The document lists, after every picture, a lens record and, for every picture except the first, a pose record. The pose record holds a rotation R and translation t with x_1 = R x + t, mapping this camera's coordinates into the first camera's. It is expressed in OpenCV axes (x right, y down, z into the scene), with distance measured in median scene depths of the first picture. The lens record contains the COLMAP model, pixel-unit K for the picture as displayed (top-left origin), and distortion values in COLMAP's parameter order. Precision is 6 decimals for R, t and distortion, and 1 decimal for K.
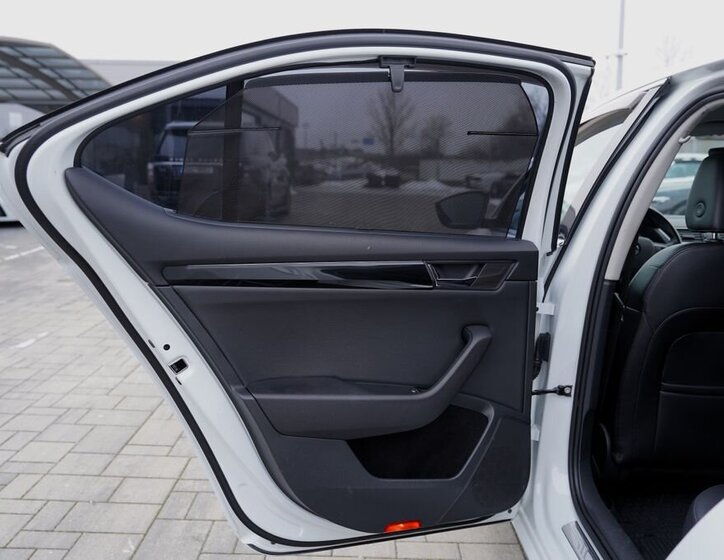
lens RADIAL K [[695.4, 0, 364.9], [0, 695.4, 282.2], [0, 0, 1]] dist [-0.003643, 0.000000]
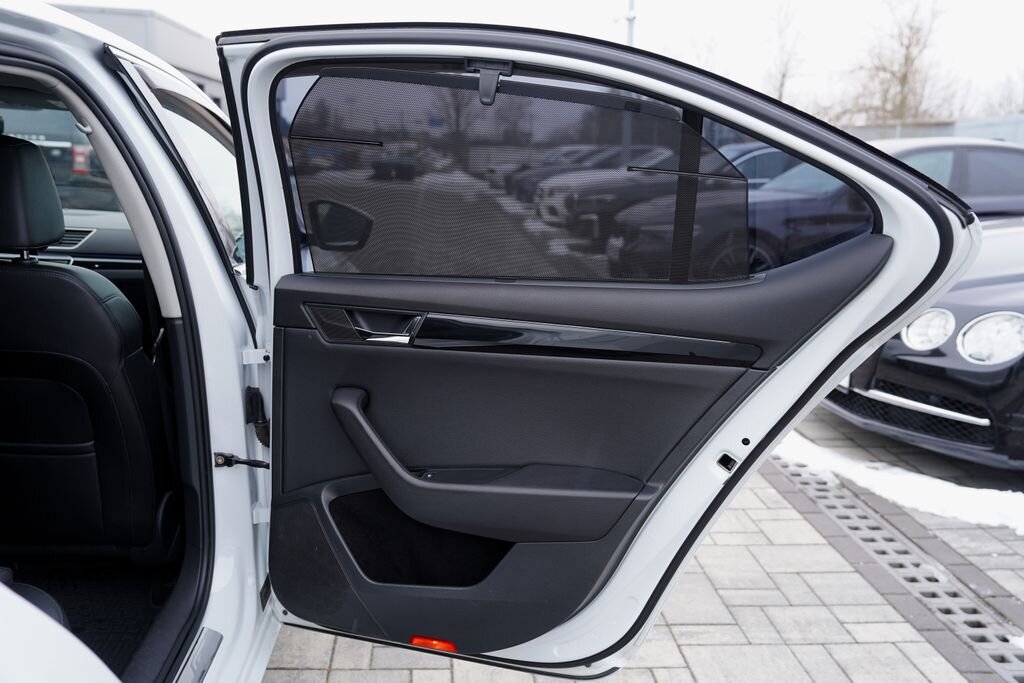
lens RADIAL K [[862.7, 0, 511.8], [0, 862.7, 346.2], [0, 0, 1]] dist [-0.037982, 0.049947]
pose [[0.995938, 0.000839, 0.090041, 0.208761], [-0.005671, 0.998556, 0.053424, 0.000105], [-0.089866, -0.053718, 0.994504, 0.003874]]
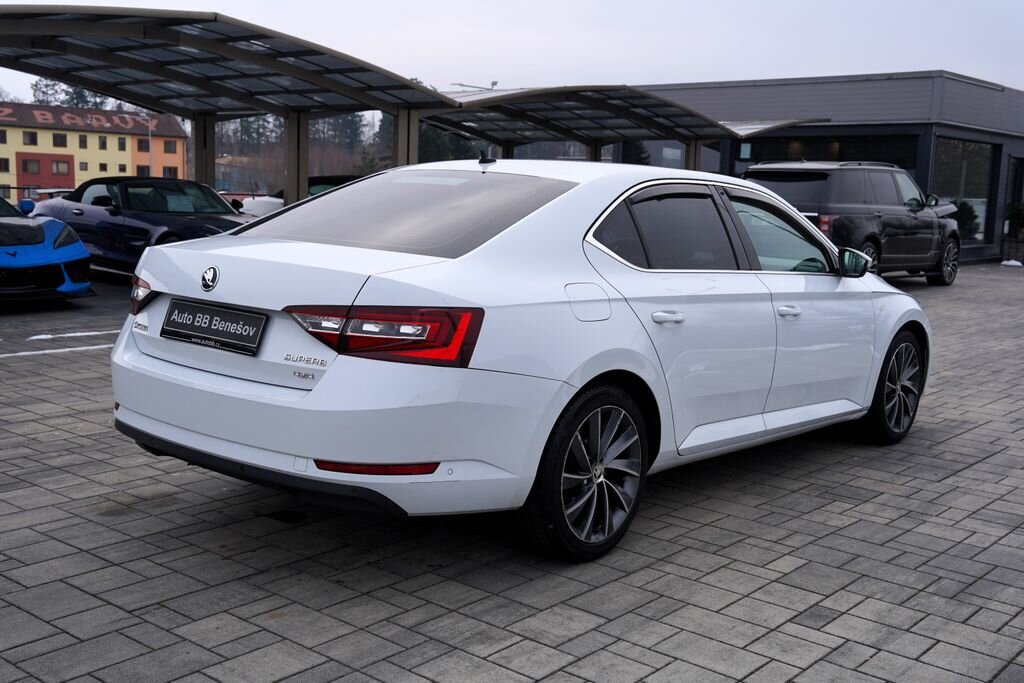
lens RADIAL K [[1110.9, 0, 510.5], [0, 1110.9, 348.4], [0, 0, 1]] dist [0.079864, 0.000000]
pose [[0.769128, 0.095810, -0.631872, 0.373338], [-0.125983, 0.992028, -0.002930, 0.036906], [0.626554, 0.081859, 0.775067, -0.231832]]
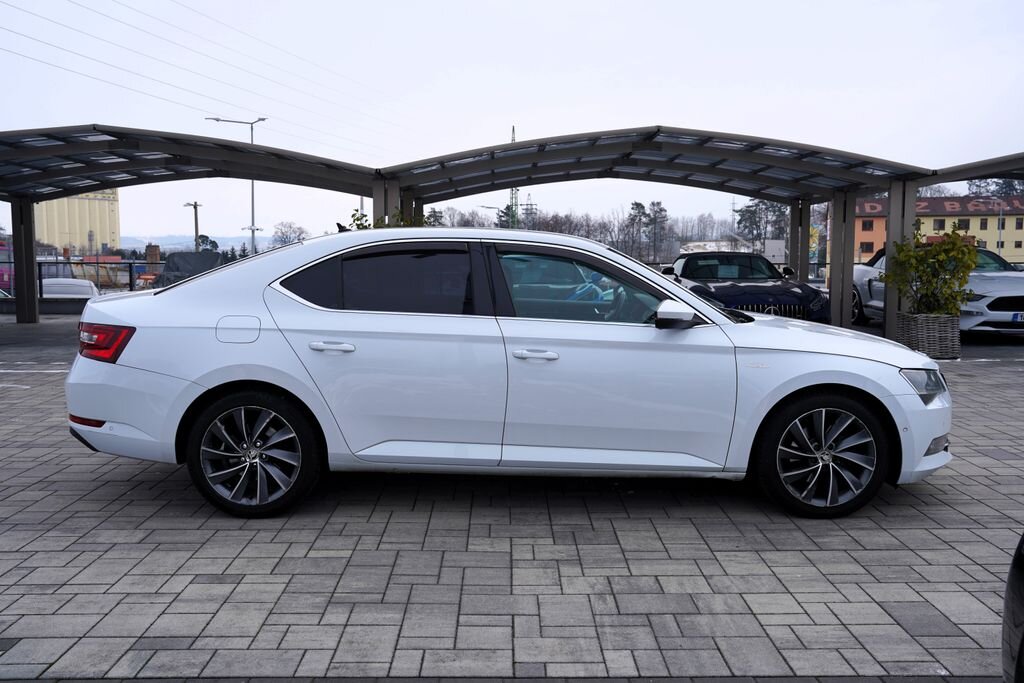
lens RADIAL K [[911.9, 0, 512.0], [0, 911.9, 337.1], [0, 0, 1]] dist [-0.025680, 0.044659]
pose [[0.016260, 0.076228, -0.996958, 0.560950], [-0.171791, 0.982475, 0.072319, -0.024673], [0.984999, 0.170093, 0.029071, 0.141227]]
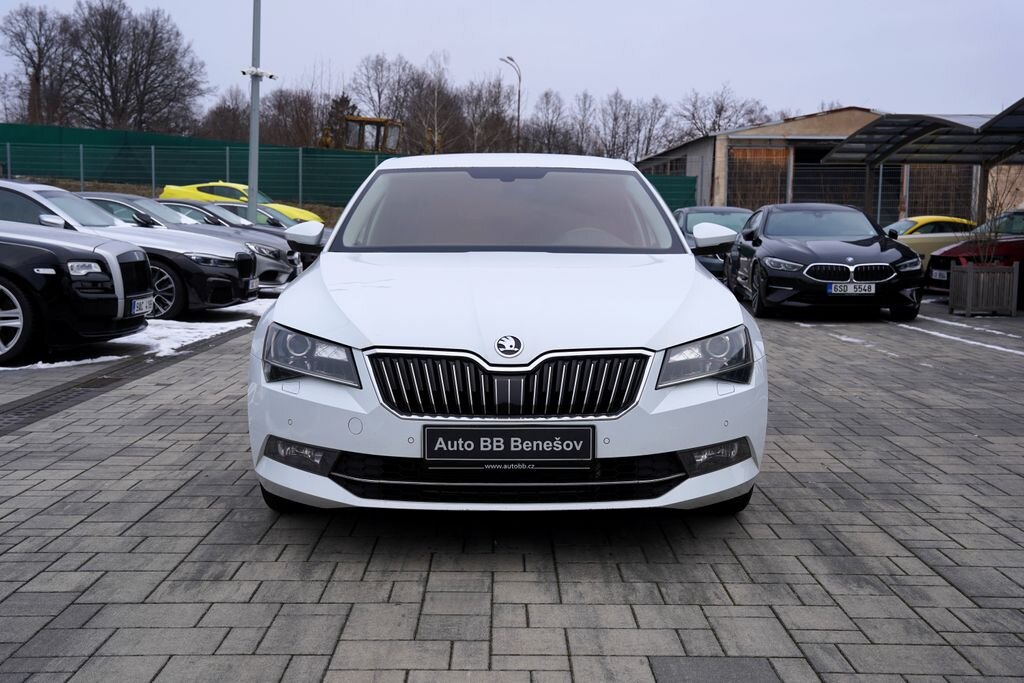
lens RADIAL K [[1154.7, 0, 517.8], [0, 1154.7, 379.2], [0, 0, 1]] dist [0.077860, 0.000000]
pose [[-0.999339, -0.032479, -0.016325, 0.110938], [-0.035896, 0.952561, 0.302224, -0.101586], [0.005735, 0.302610, -0.953097, 0.648779]]
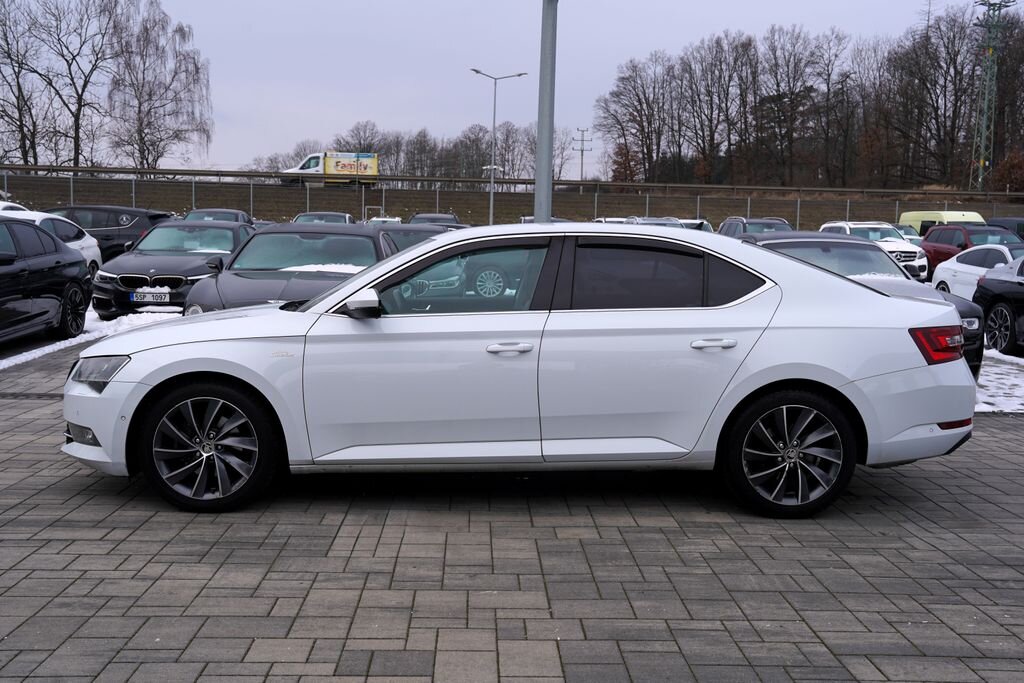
lens RADIAL K [[1019.0, 0, 503.0], [0, 1019.0, 342.4], [0, 0, 1]] dist [0.018074, 0.000000]
pose [[-0.028223, -0.118805, 0.992516, -0.380314], [0.148589, 0.981382, 0.121697, -0.049195], [-0.988496, 0.150912, -0.010044, 0.169010]]
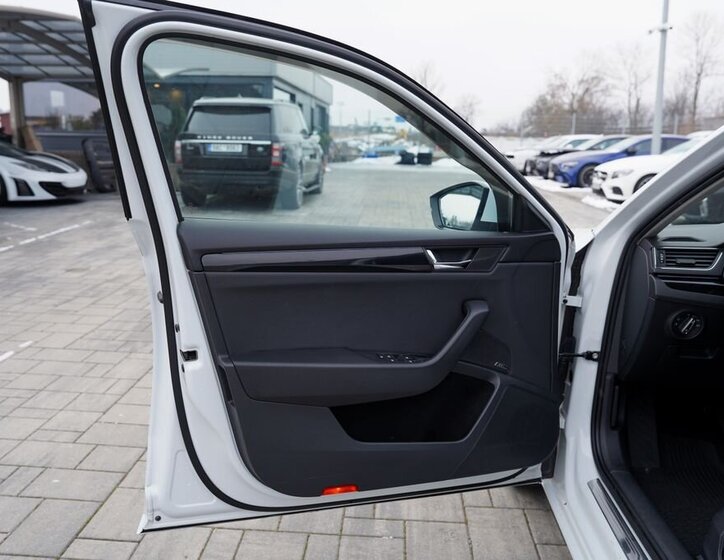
lens RADIAL K [[660.2, 0, 363.4], [0, 660.2, 275.5], [0, 0, 1]] dist [-0.021688, 0.000000]
pose [[0.998755, 0.011024, -0.048651, -0.003822], [-0.009412, 0.999403, 0.033232, -0.015869], [0.048989, -0.032732, 0.998263, 0.086098]]
